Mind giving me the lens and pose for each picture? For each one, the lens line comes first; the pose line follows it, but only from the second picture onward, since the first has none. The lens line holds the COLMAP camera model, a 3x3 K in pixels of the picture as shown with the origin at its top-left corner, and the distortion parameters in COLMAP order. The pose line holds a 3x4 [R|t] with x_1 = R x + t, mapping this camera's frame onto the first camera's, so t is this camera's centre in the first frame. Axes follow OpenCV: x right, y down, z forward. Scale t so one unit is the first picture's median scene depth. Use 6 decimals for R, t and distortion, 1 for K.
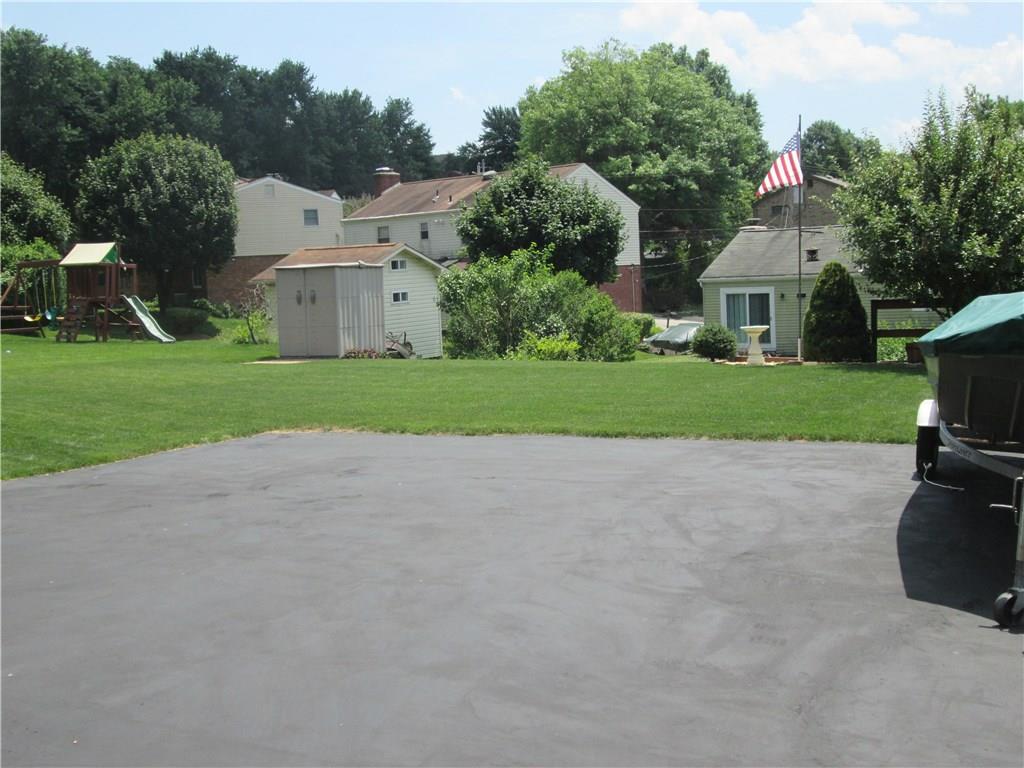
lens RADIAL K [[1258.0, 0, 512.0], [0, 1258.0, 384.0], [0, 0, 1]] dist [-0.034346, 0.024986]
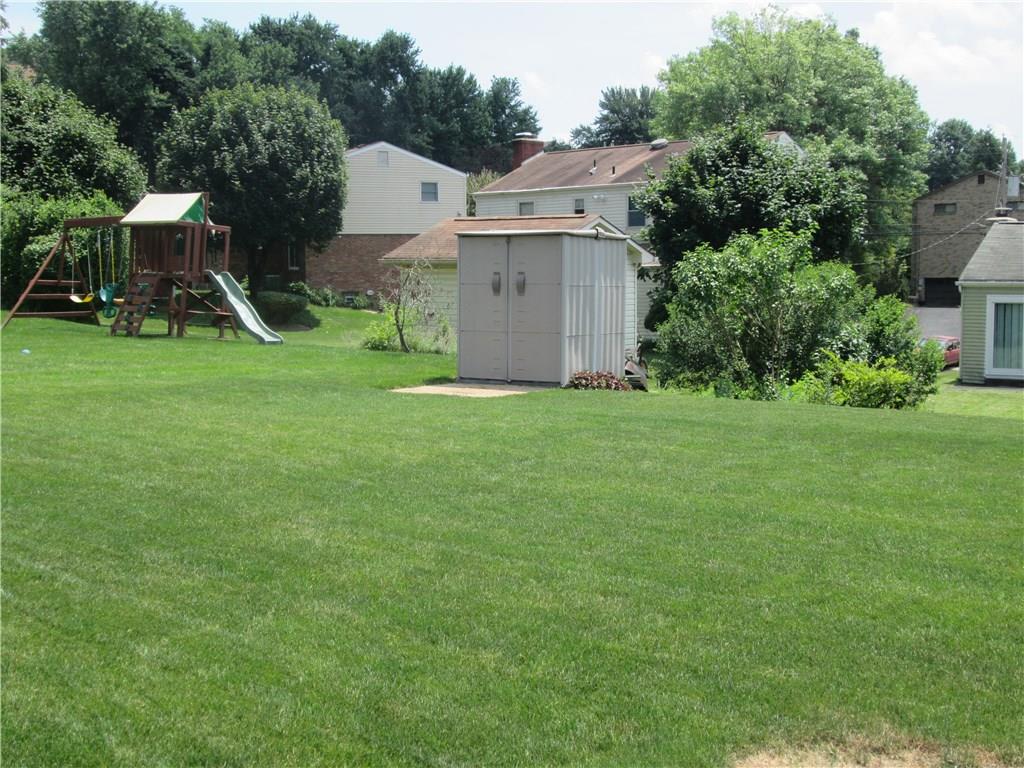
lens RADIAL K [[1258.0, 0, 512.0], [0, 1258.0, 384.0], [0, 0, 1]] dist [-0.034346, 0.024986]
pose [[0.997299, 0.044269, -0.058608, -0.054491], [-0.044080, 0.999018, 0.004510, -0.010204], [0.058750, -0.001914, 0.998271, 0.172829]]
